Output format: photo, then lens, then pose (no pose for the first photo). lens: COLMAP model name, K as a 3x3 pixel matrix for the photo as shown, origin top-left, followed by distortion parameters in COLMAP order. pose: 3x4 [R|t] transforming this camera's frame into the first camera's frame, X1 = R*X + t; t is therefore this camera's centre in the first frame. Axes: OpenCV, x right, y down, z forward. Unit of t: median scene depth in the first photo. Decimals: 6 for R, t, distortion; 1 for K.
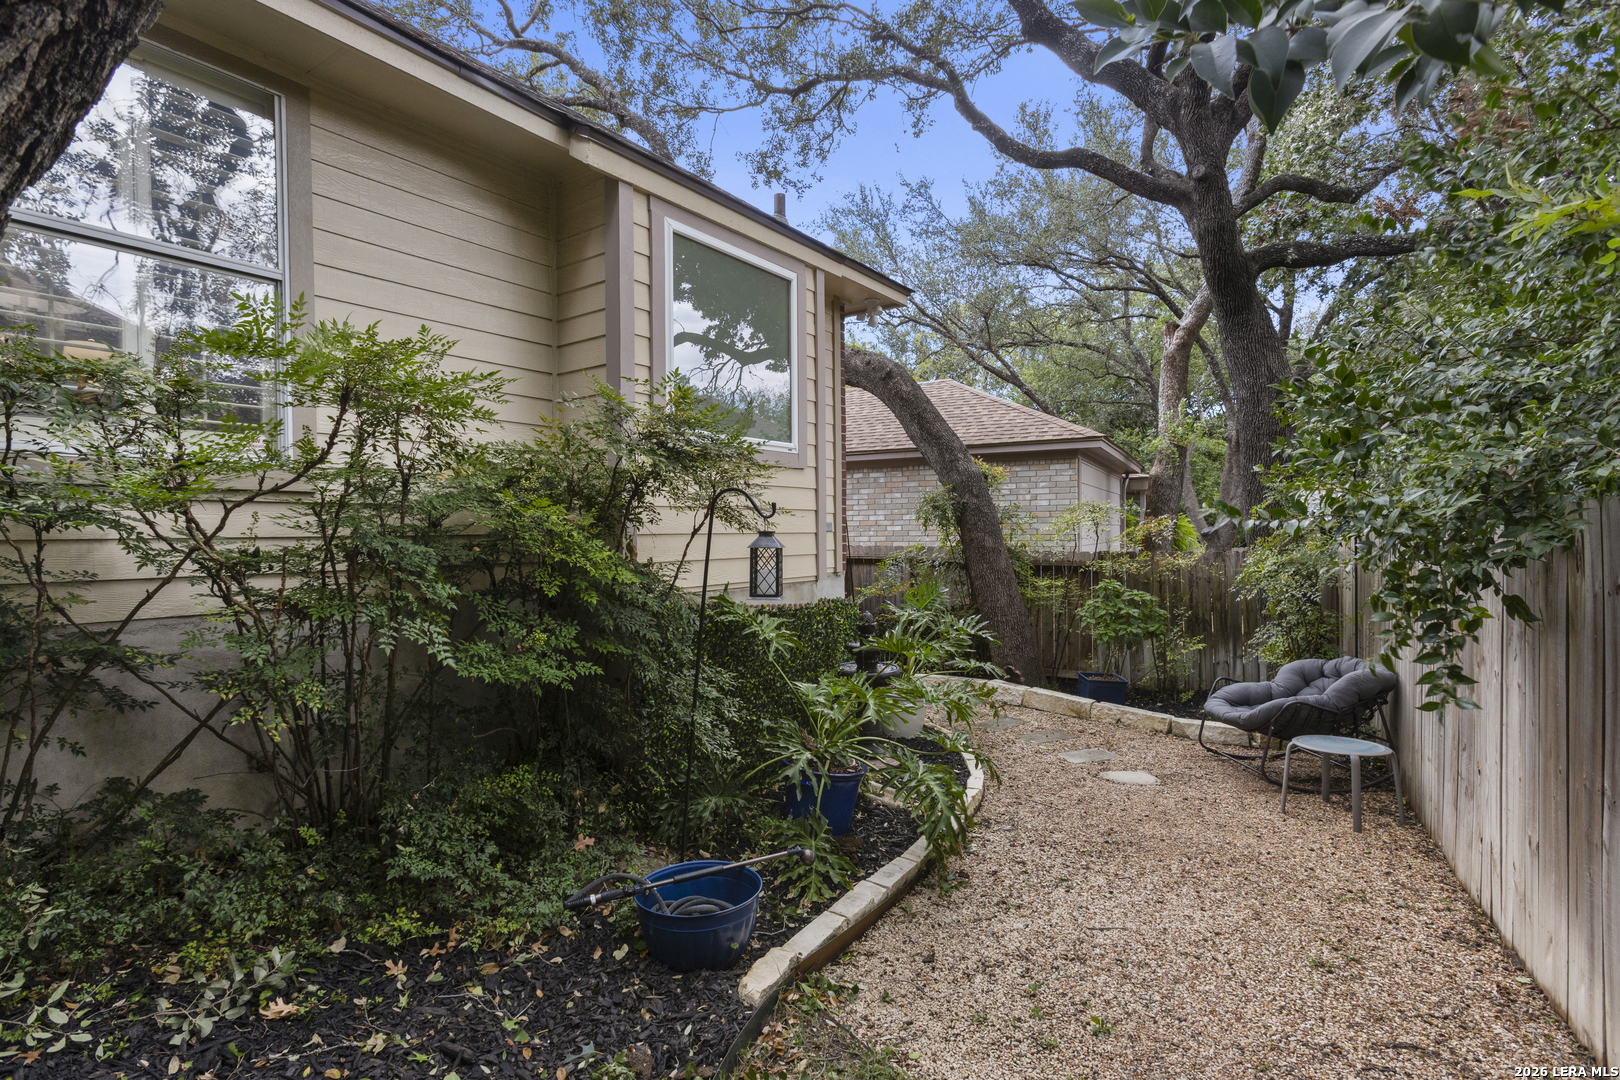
lens RADIAL K [[778.5, 0, 810.9], [0, 778.5, 527.8], [0, 0, 1]] dist [-0.008566, 0.001341]
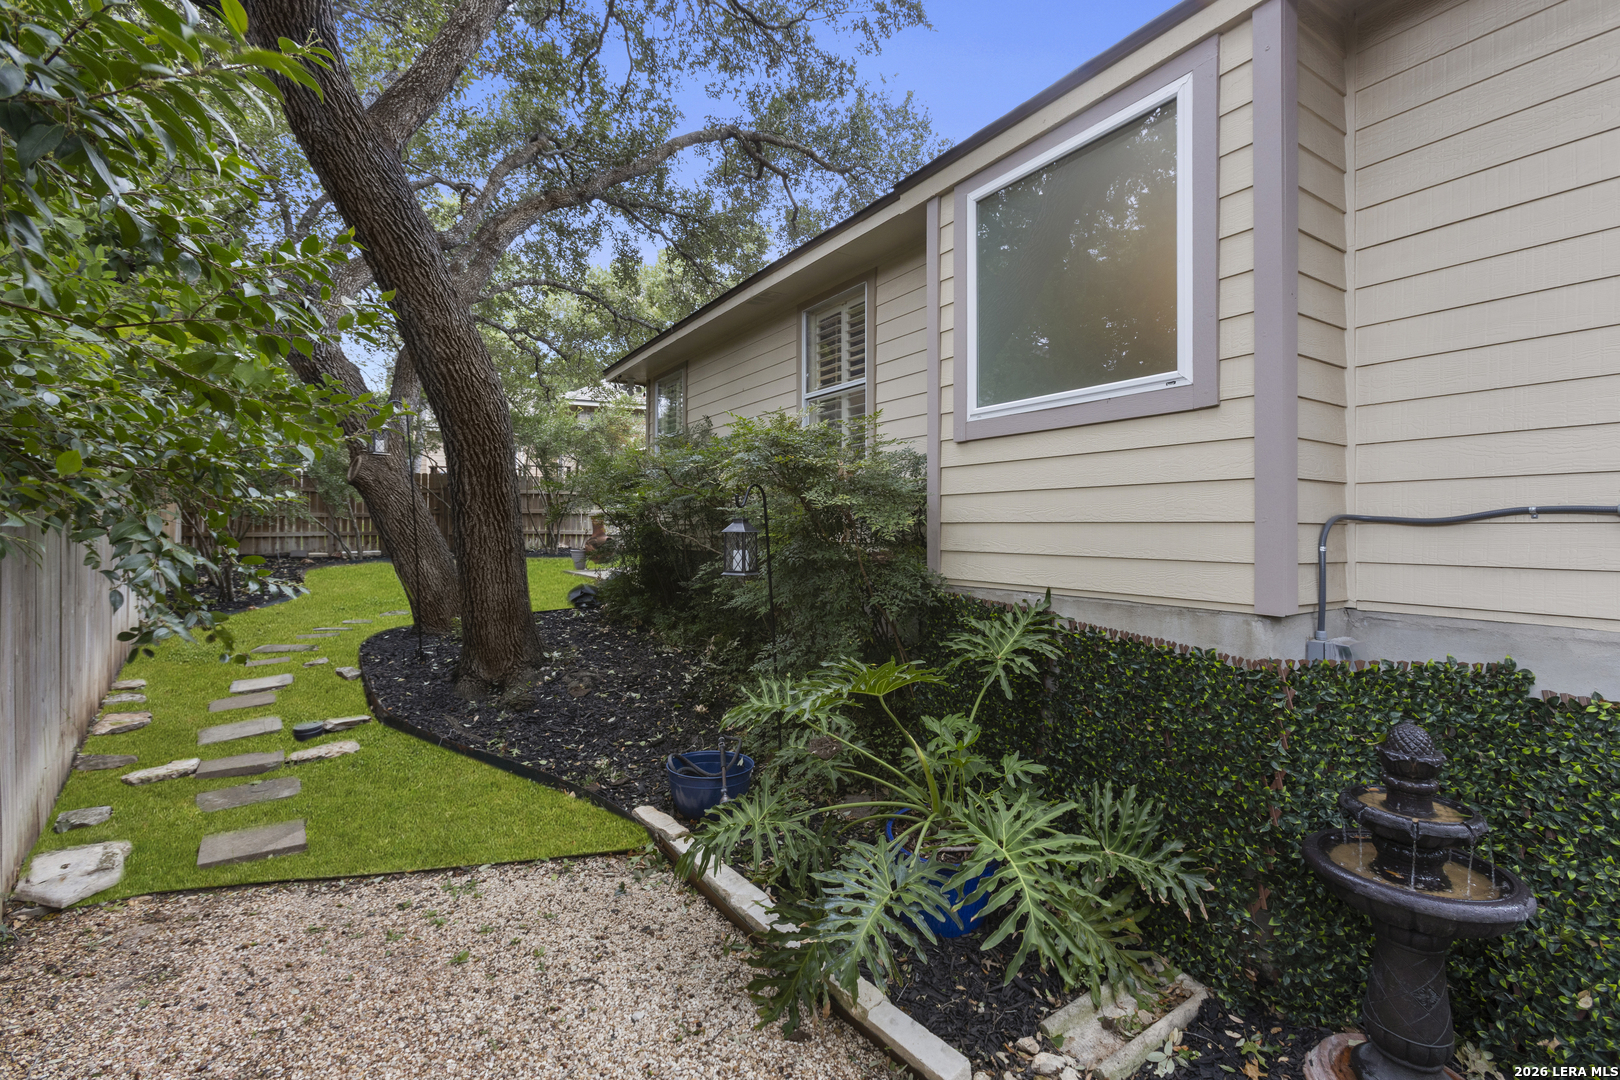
lens RADIAL K [[722.9, 0, 809.3], [0, 722.9, 525.6], [0, 0, 1]] dist [-0.004035, 0.000994]
pose [[-0.368879, -0.001669, -0.929476, 0.701608], [0.001256, 0.999997, -0.002294, 0.011218], [0.929476, -0.002014, -0.368876, 1.125363]]
